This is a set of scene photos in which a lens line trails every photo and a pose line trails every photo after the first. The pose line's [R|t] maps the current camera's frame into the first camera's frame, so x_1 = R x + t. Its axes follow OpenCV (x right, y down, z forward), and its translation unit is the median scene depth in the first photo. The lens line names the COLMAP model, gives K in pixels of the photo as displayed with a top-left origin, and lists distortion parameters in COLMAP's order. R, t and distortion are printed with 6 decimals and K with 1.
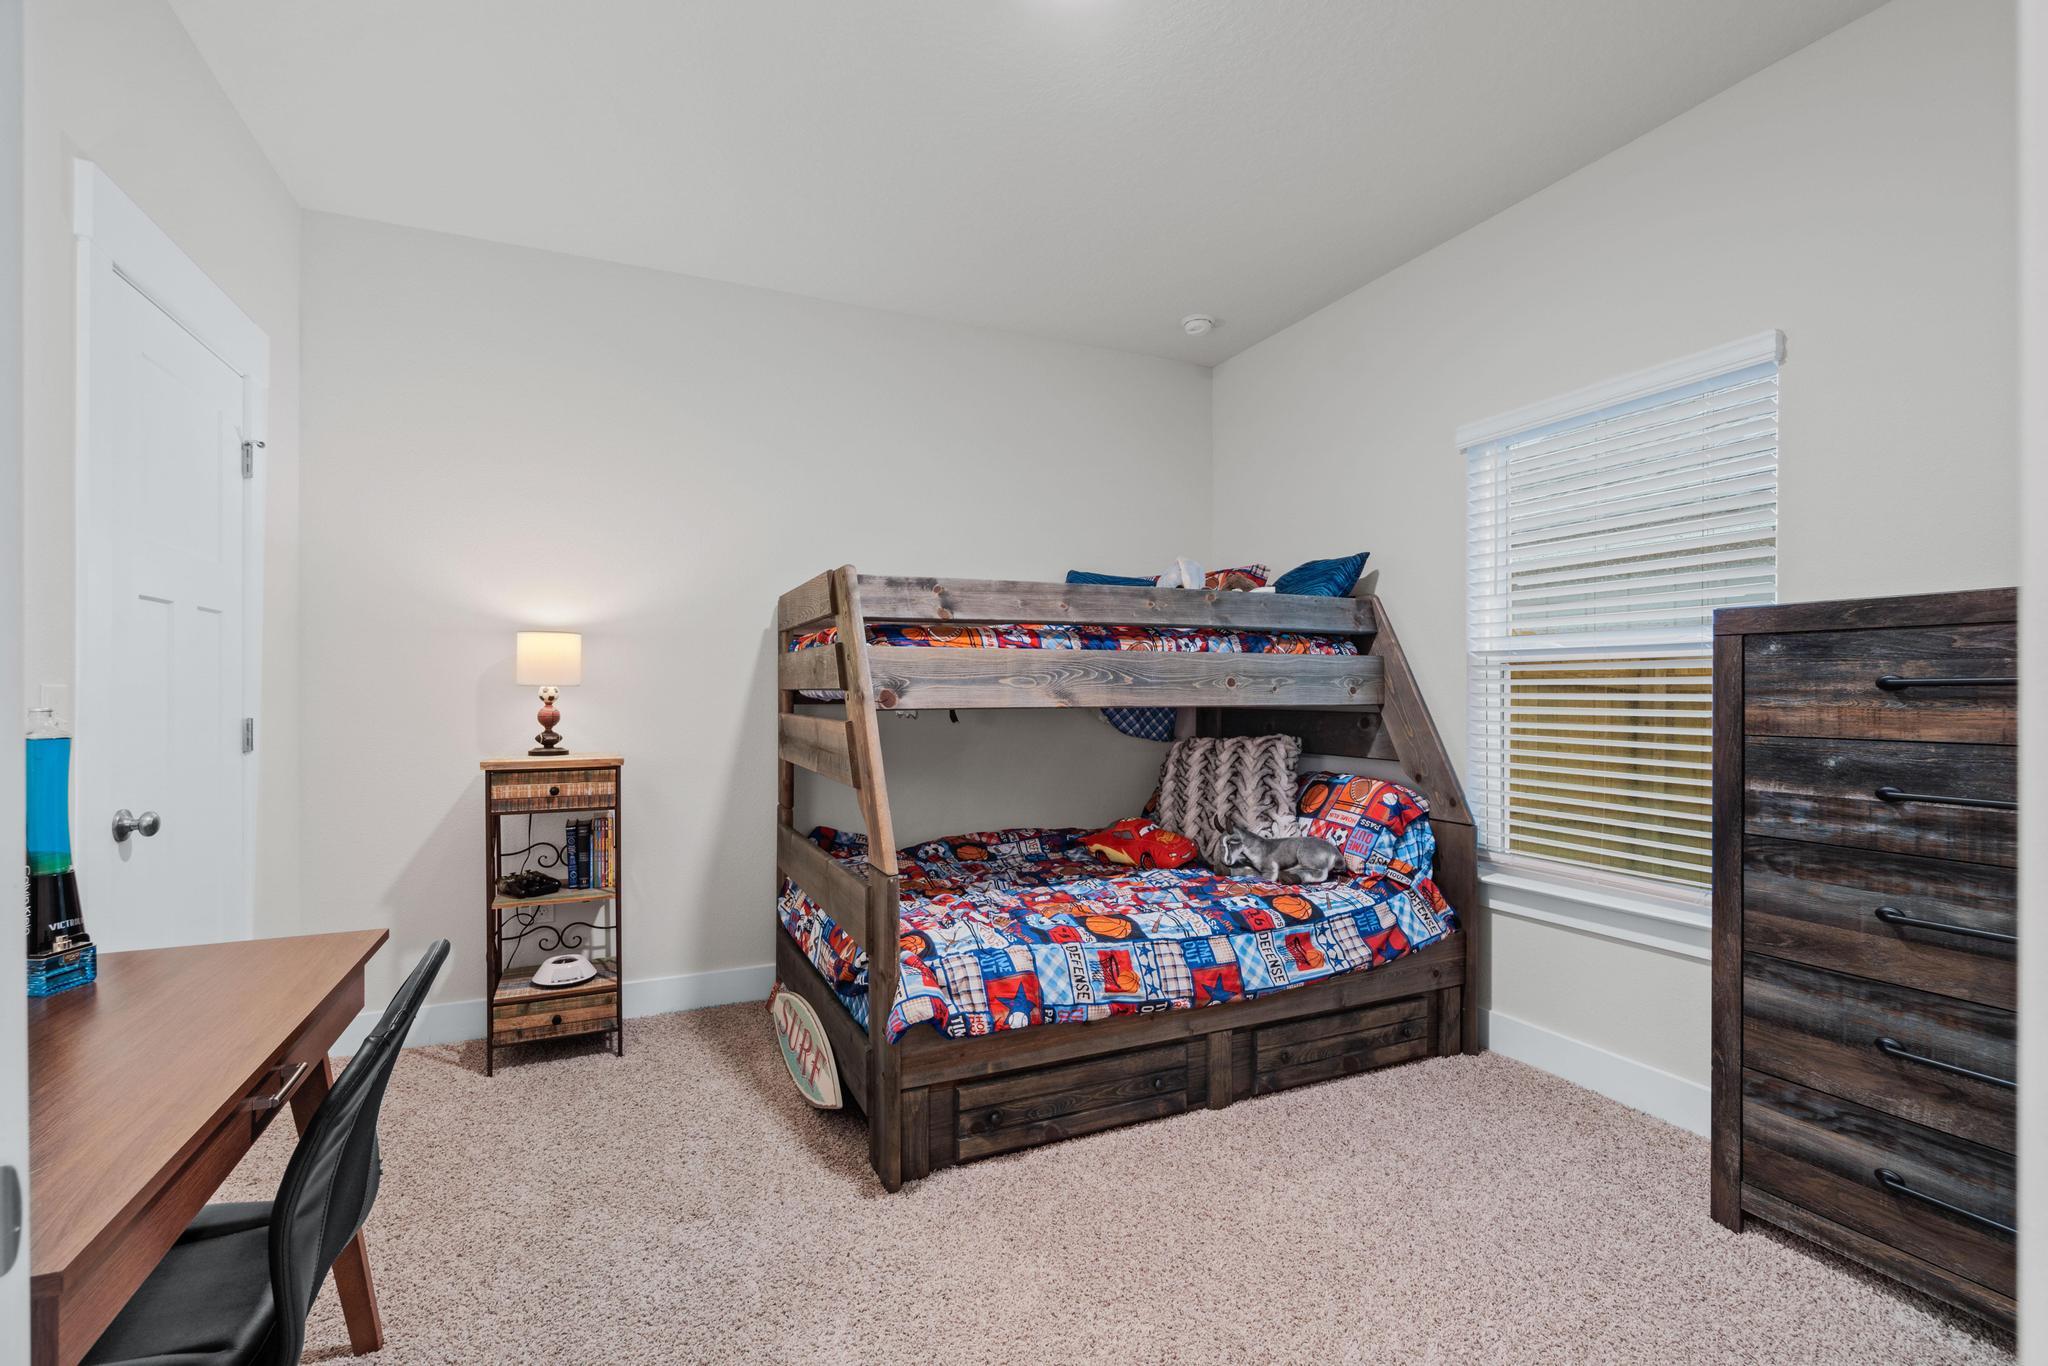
lens RADIAL K [[906.0, 0, 1024.8], [0, 906.0, 686.5], [0, 0, 1]] dist [-0.007614, 0.001301]
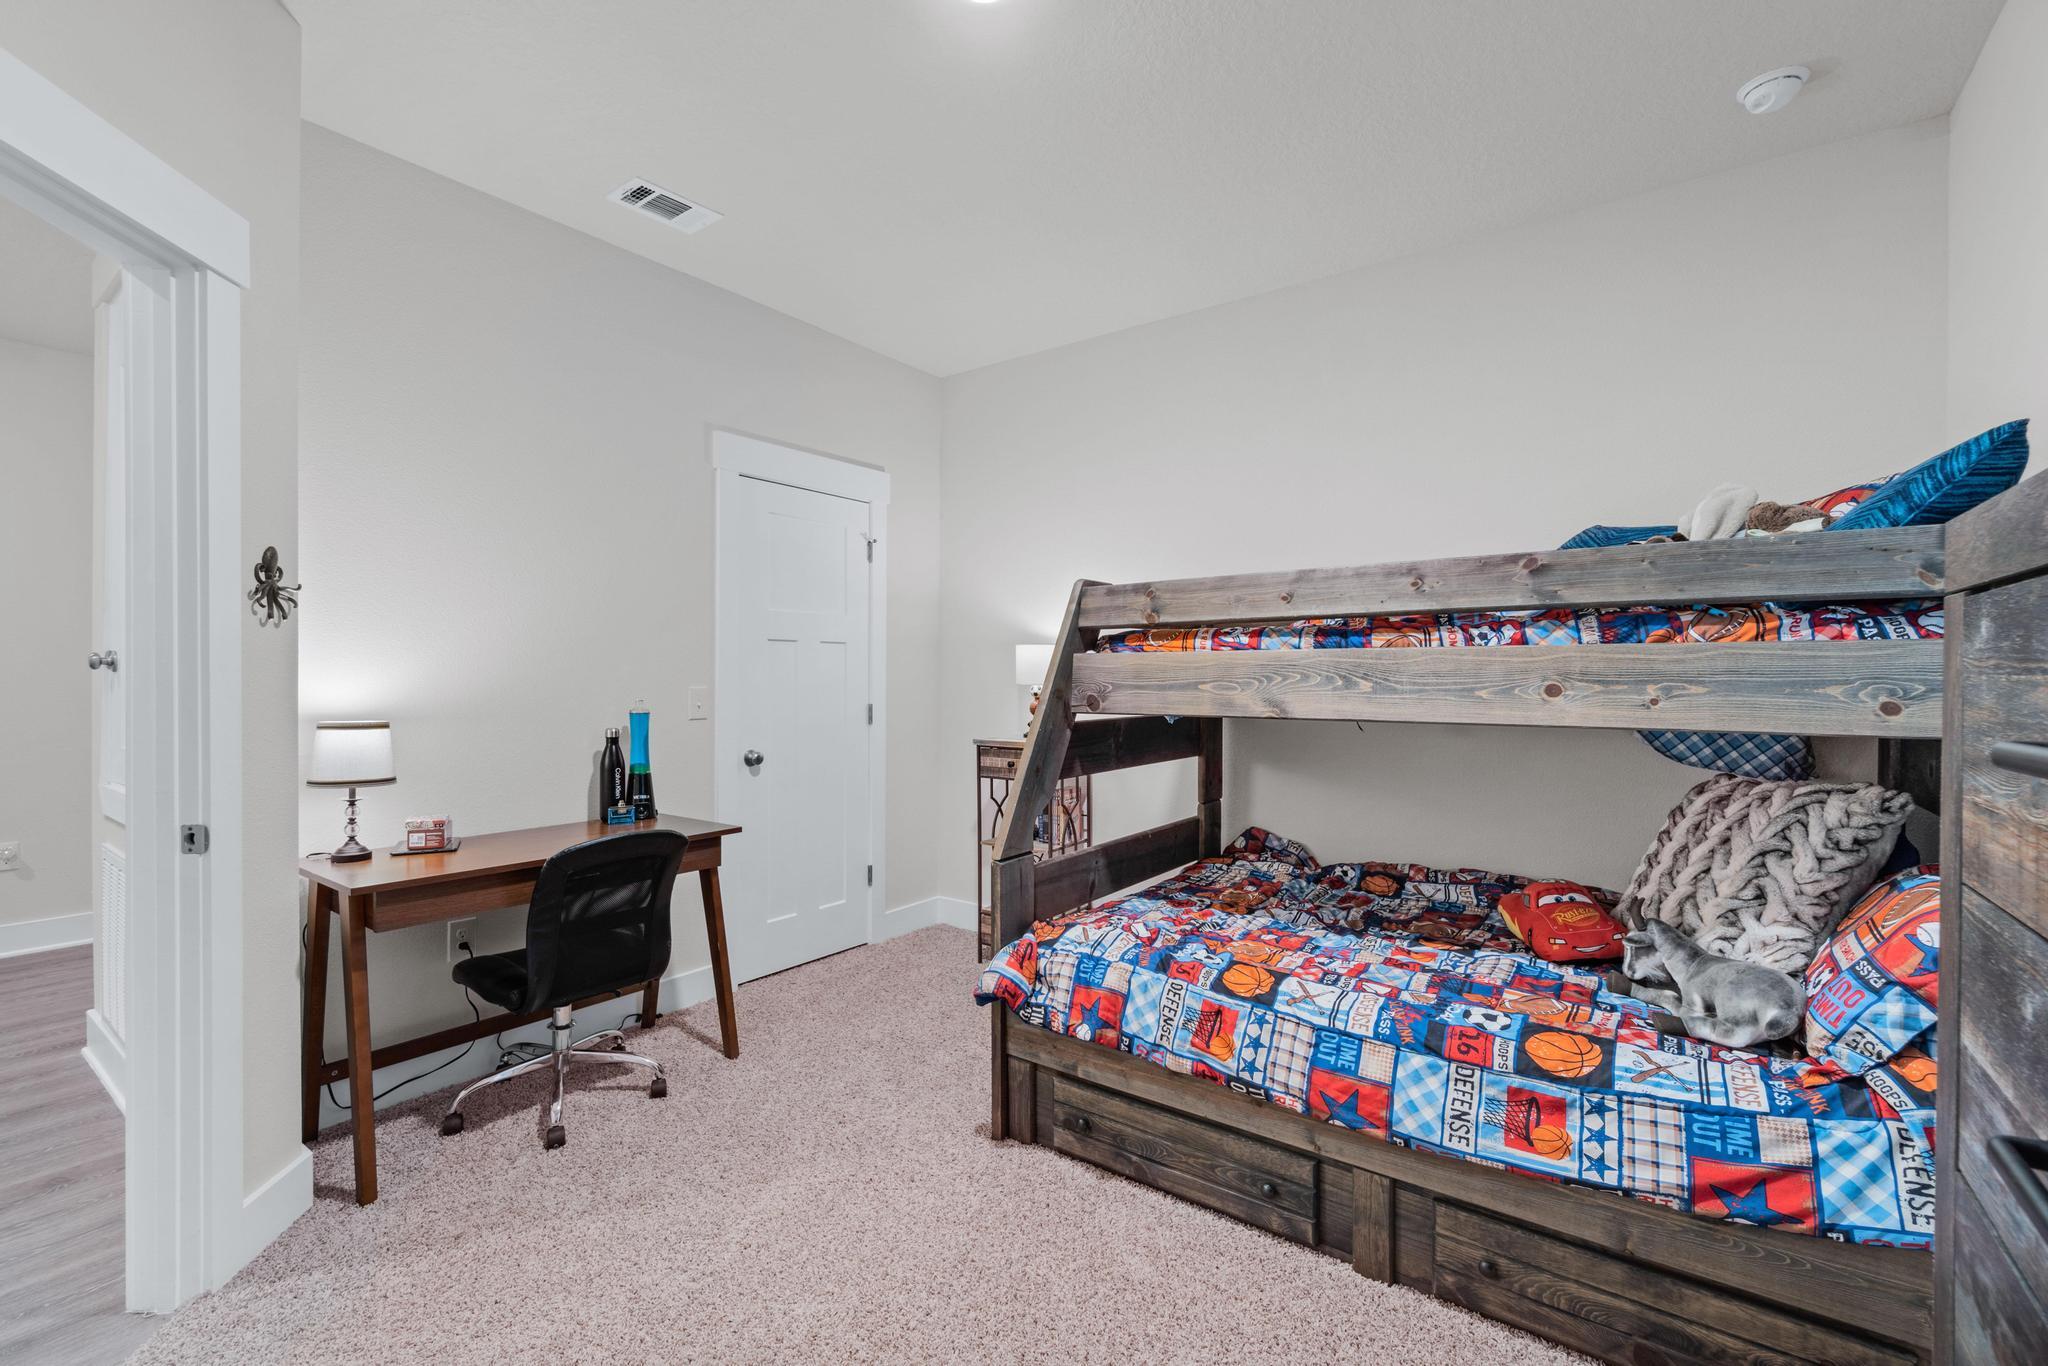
lens RADIAL K [[906.0, 0, 1017.9], [0, 906.0, 683.1], [0, 0, 1]] dist [-0.007614, 0.001301]
pose [[0.477306, 0.007625, -0.878704, 0.694840], [0.000572, 0.999959, 0.008988, -0.017978], [0.878737, -0.004792, 0.477282, 0.393761]]
